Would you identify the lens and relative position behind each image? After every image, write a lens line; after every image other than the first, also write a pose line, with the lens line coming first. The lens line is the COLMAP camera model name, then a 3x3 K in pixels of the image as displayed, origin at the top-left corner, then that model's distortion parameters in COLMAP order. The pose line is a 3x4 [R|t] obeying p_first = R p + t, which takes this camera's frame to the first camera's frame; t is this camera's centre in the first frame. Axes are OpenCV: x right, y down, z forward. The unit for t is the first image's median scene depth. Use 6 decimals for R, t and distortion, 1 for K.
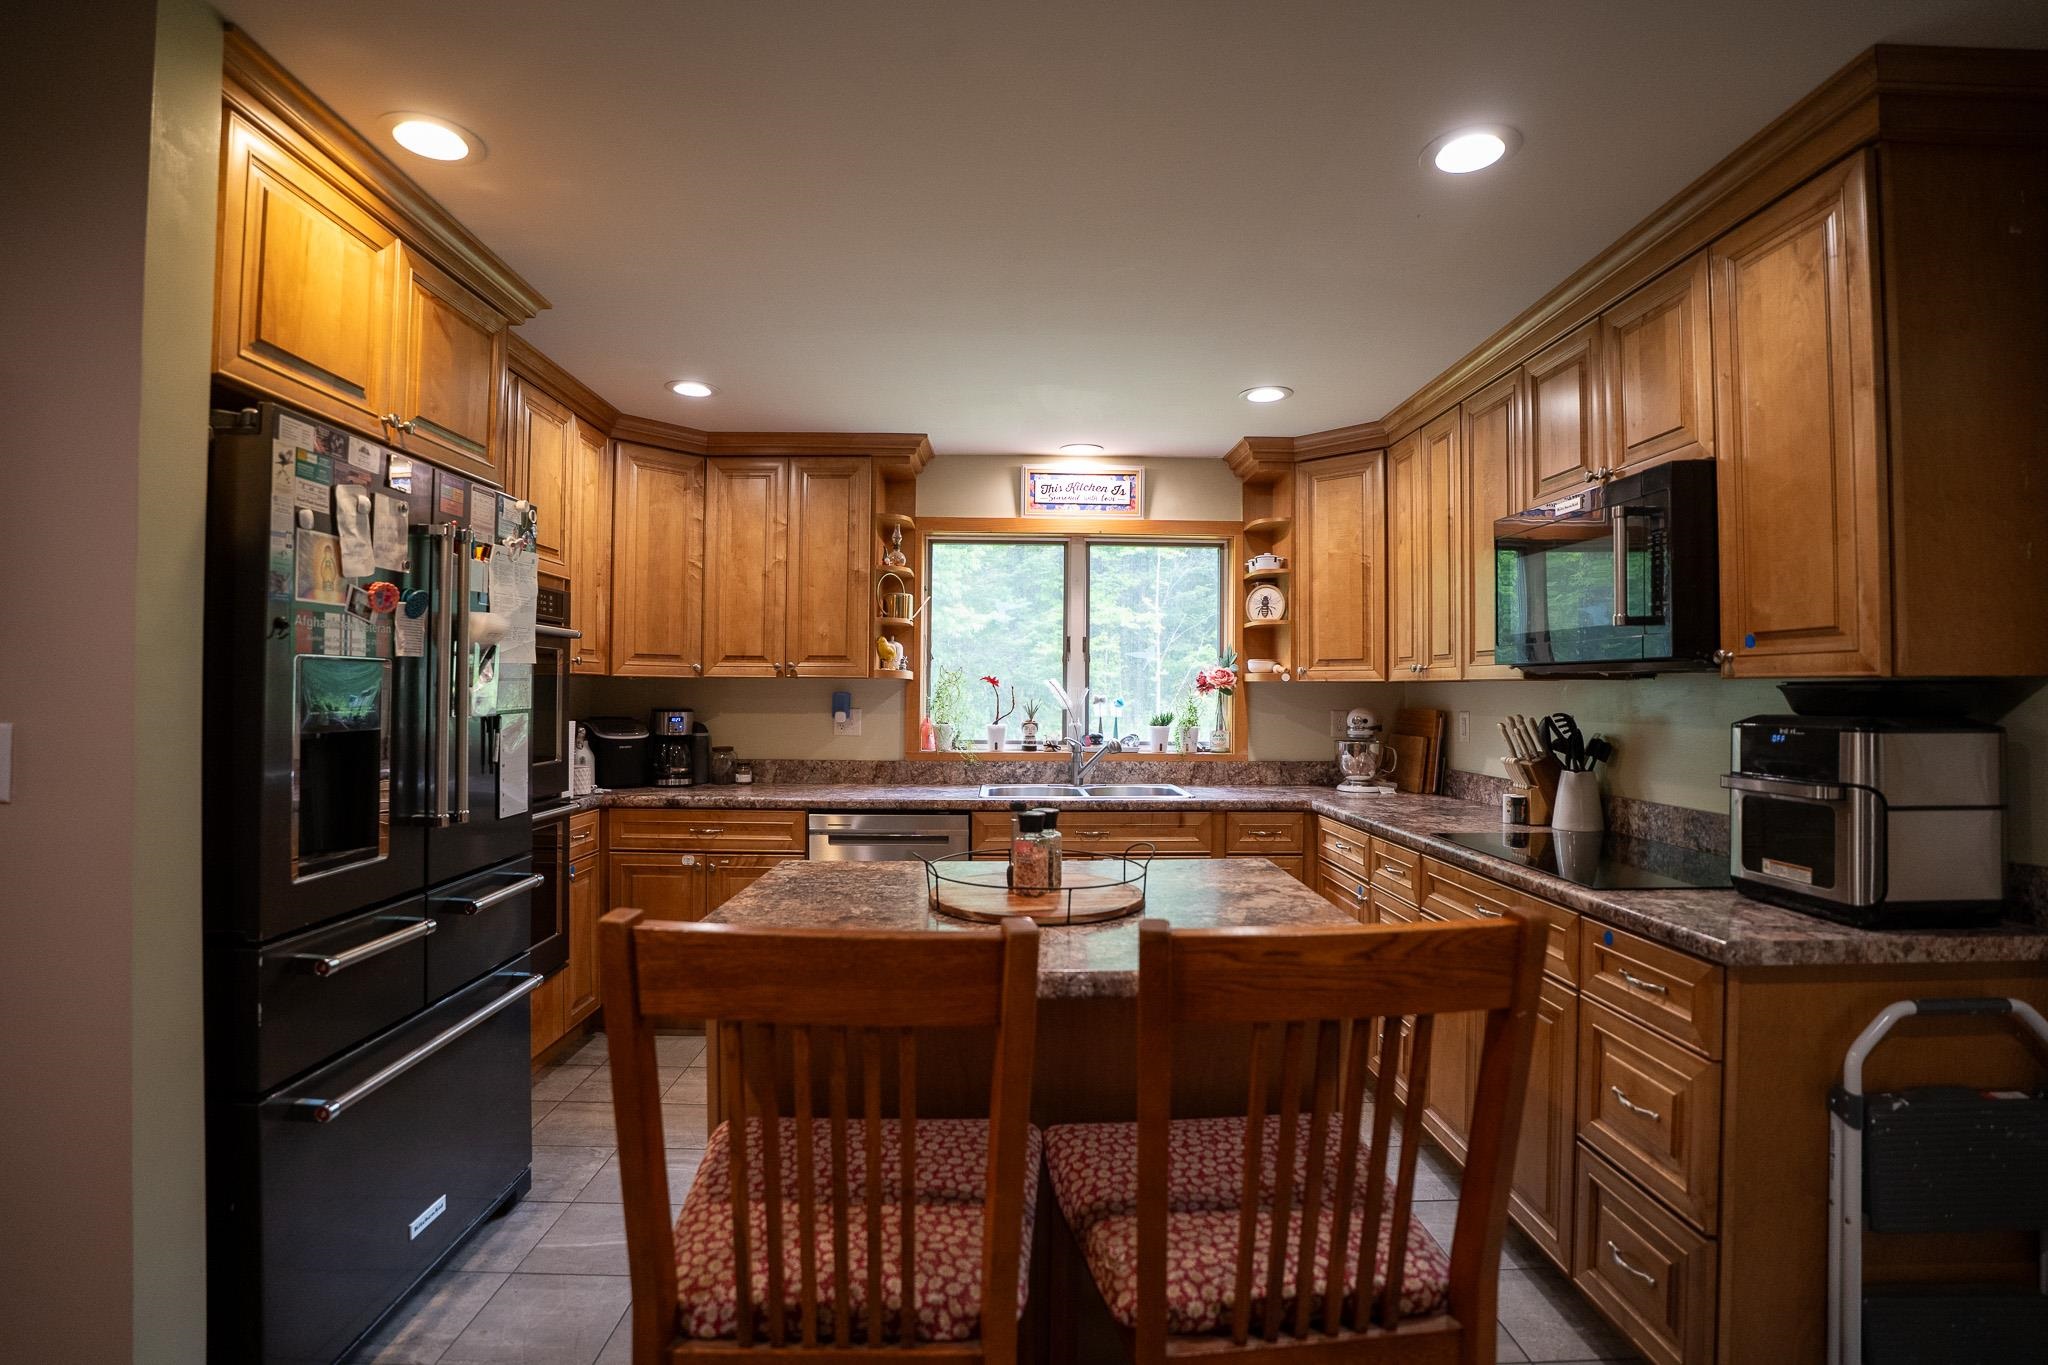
lens RADIAL K [[980.1, 0, 1024.7], [0, 980.1, 680.2], [0, 0, 1]] dist [-0.038651, 0.004091]
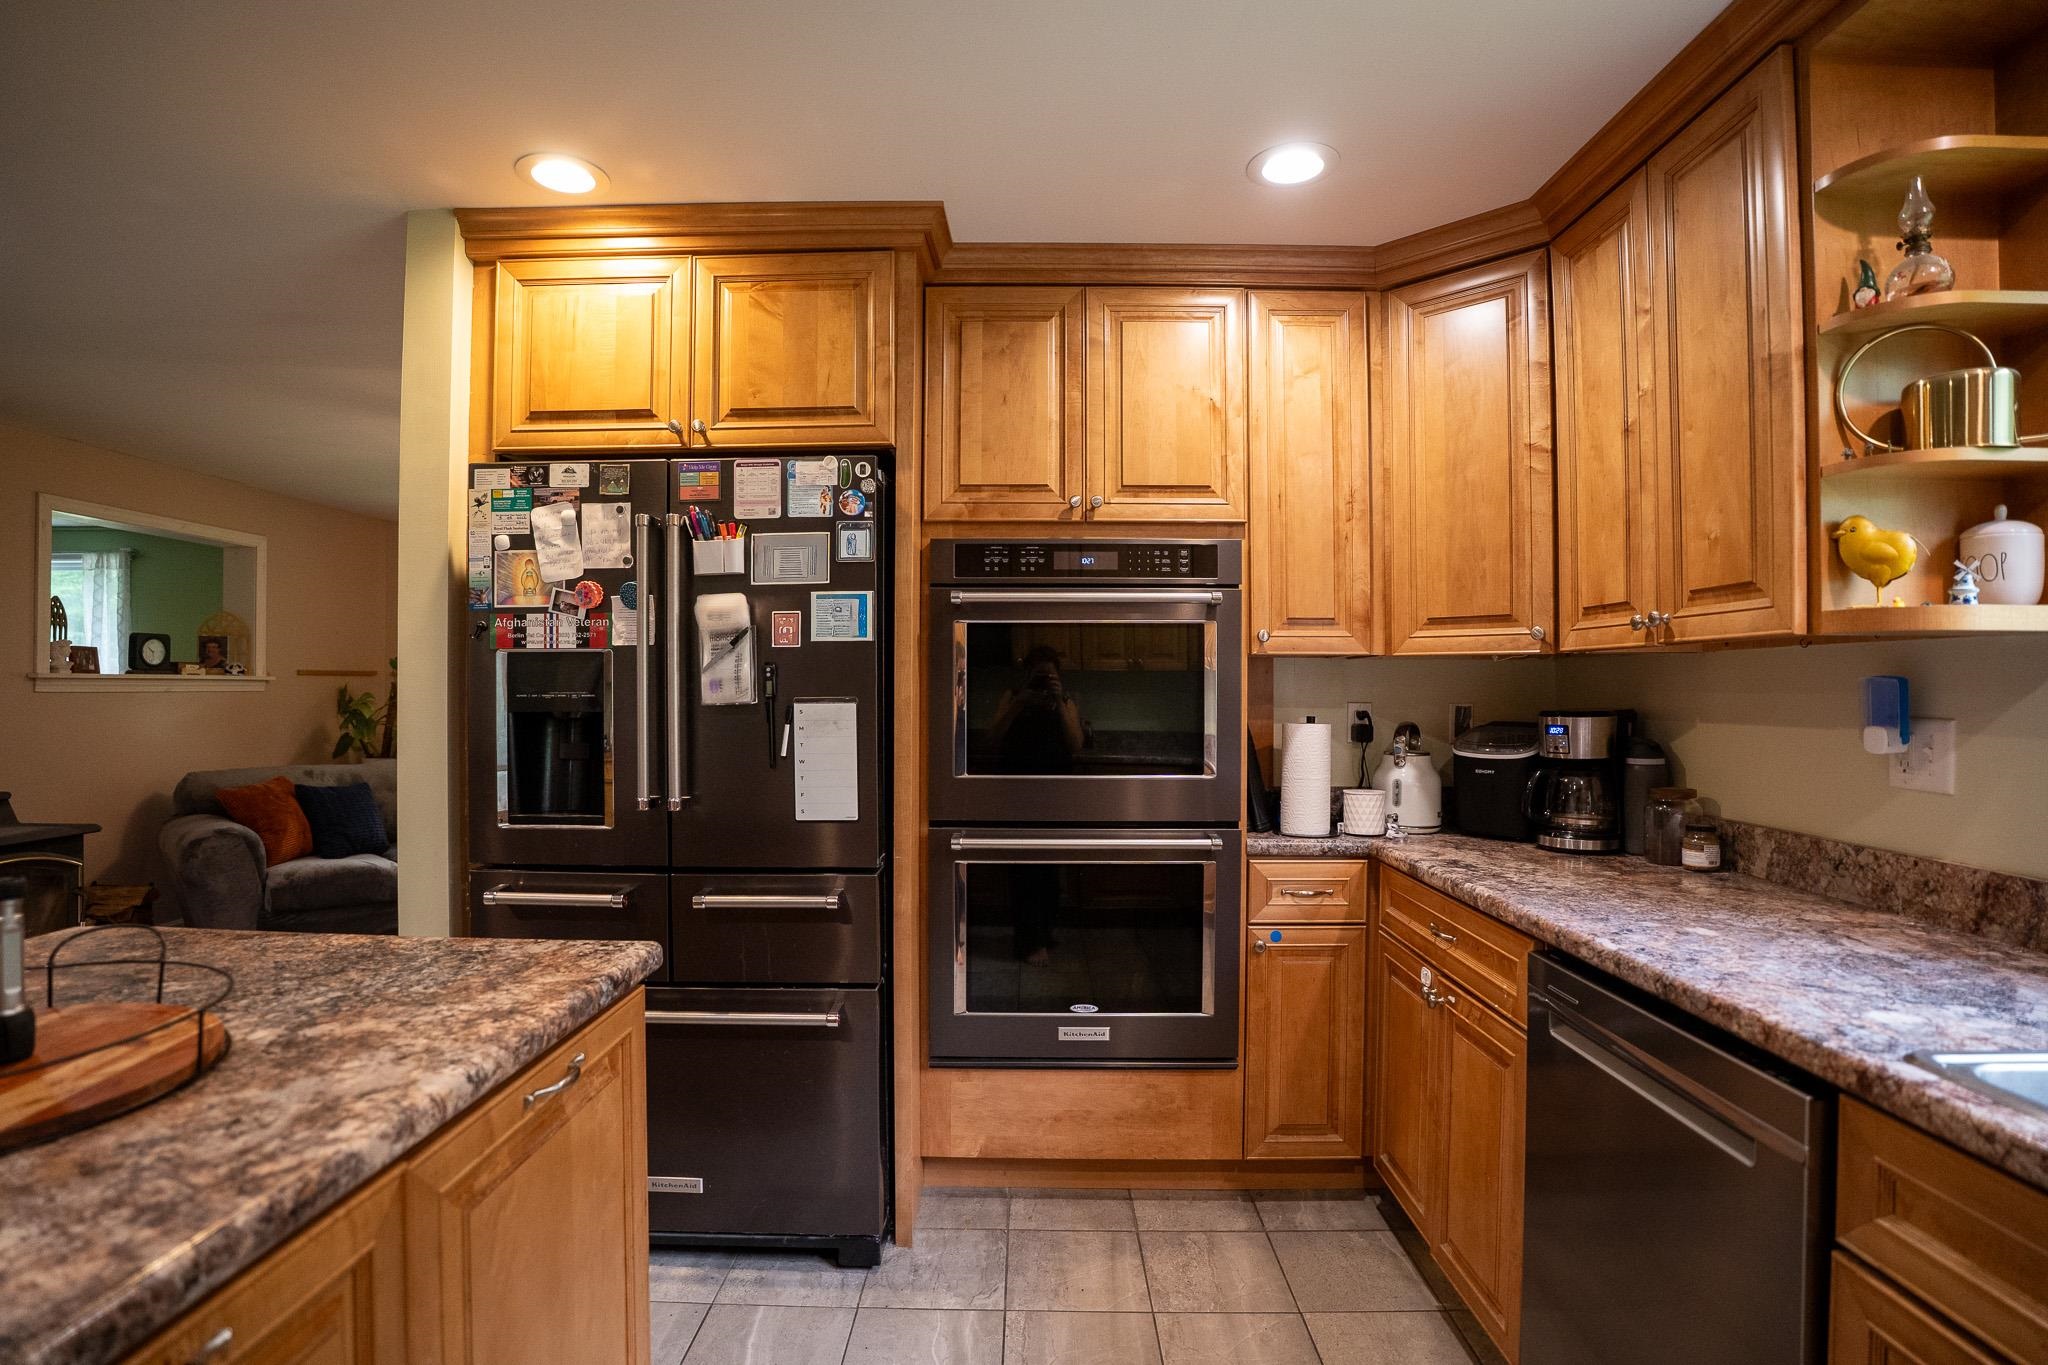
lens RADIAL K [[980.1, 0, 1025.6], [0, 980.1, 686.7], [0, 0, 1]] dist [-0.038651, 0.004091]
pose [[-0.042192, -0.010992, -0.999049, 0.204506], [0.010465, 0.999880, -0.011443, 0.018384], [0.999055, -0.010937, -0.042072, 0.707202]]
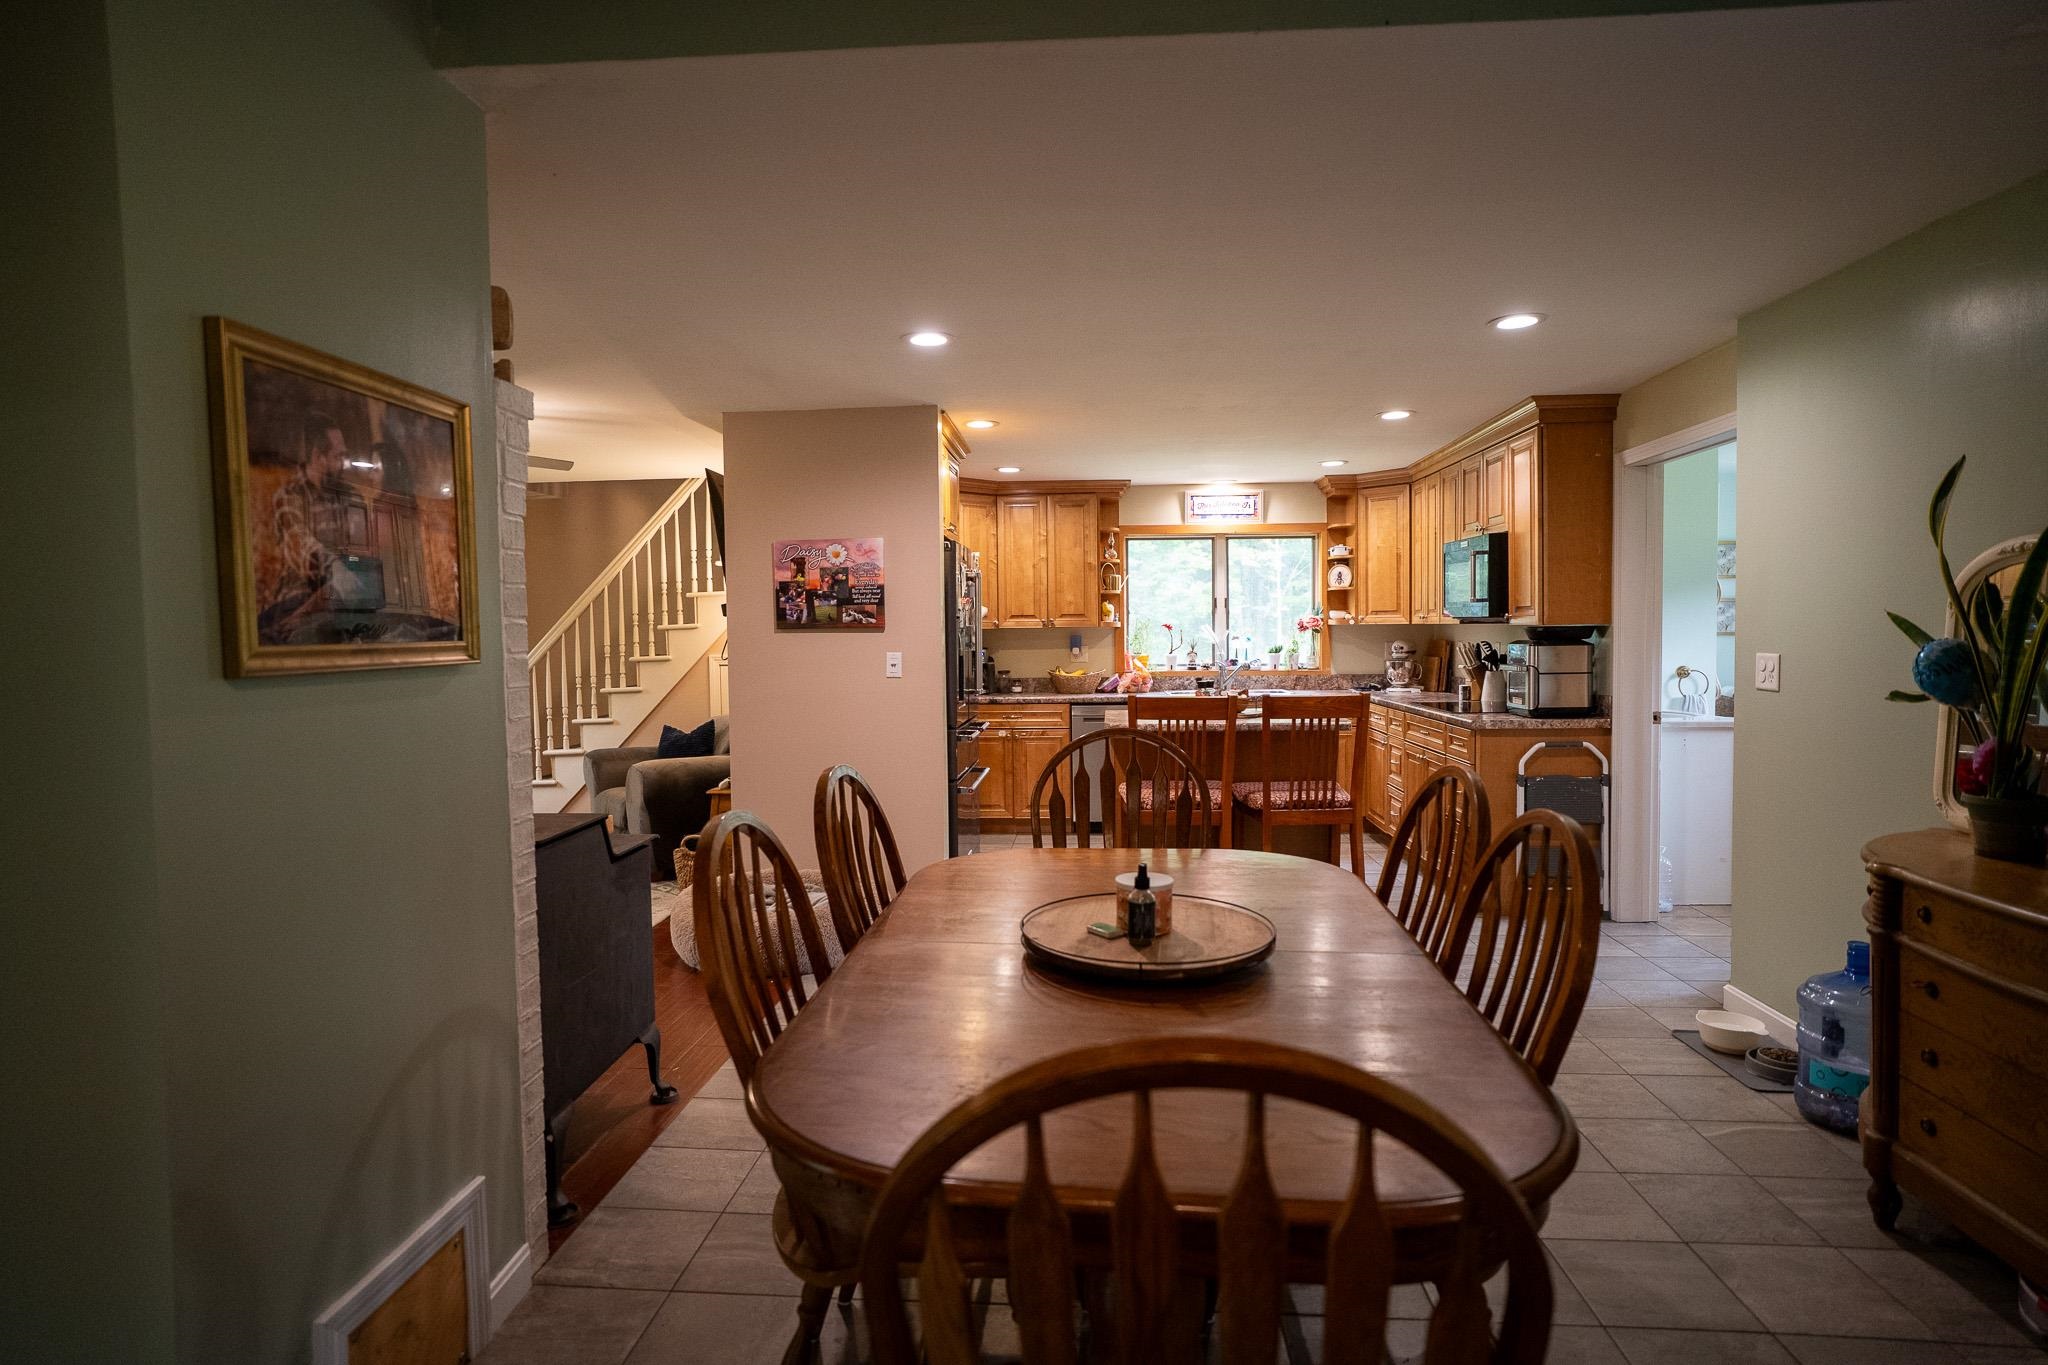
lens RADIAL K [[1164.5, 0, 1027.7], [0, 1164.5, 674.5], [0, 0, 1]] dist [-0.006924, -0.000415]
pose [[0.996597, -0.014143, -0.081210, -0.114503], [0.018362, 0.998508, 0.051435, -0.025194], [0.080361, -0.052751, 0.995369, -0.970944]]
